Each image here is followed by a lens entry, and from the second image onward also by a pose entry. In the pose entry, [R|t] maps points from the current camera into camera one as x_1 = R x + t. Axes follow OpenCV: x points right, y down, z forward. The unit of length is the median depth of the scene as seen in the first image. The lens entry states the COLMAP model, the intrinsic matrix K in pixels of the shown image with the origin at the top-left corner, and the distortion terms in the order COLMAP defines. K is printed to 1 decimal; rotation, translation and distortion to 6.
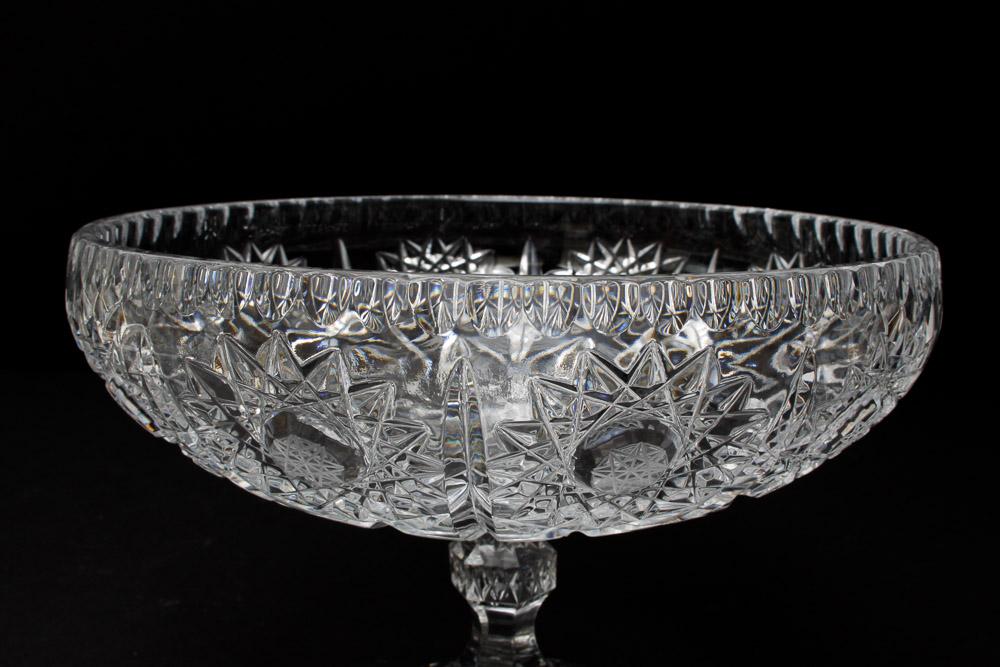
lens RADIAL K [[1344.0, 0, 500.0], [0, 1344.0, 333.5], [0, 0, 1]] dist [-0.014253, -0.045385]
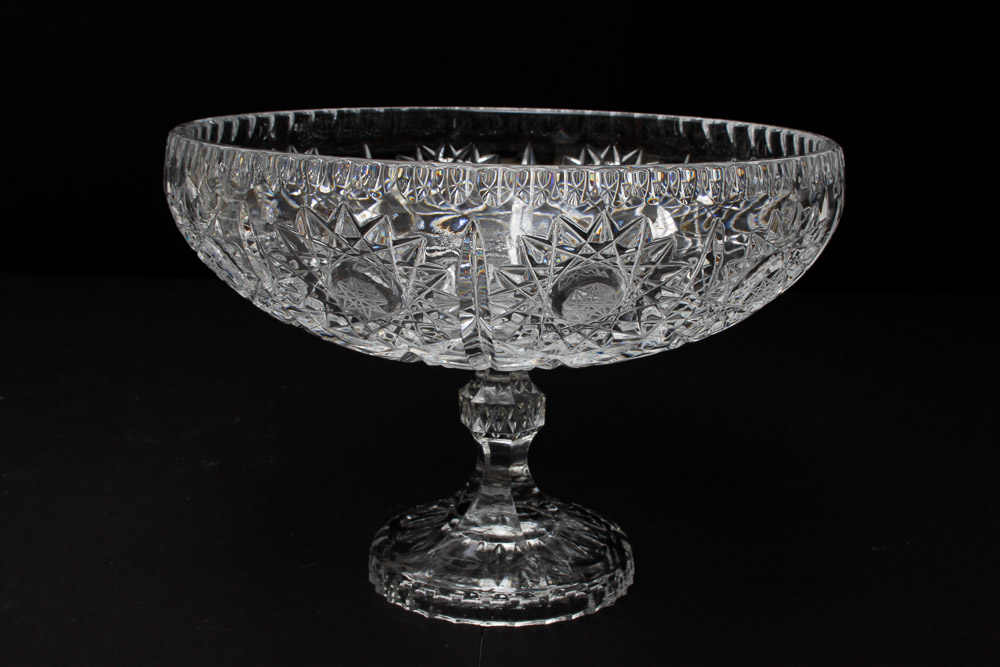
lens RADIAL K [[1569.4, 0, 500.0], [0, 1569.4, 333.5], [0, 0, 1]] dist [0.027142, 0.043537]
pose [[0.999948, 0.008354, -0.005791, 0.007735], [-0.008102, 0.999074, 0.042263, 0.041861], [0.006139, -0.042214, 0.999090, -0.431599]]
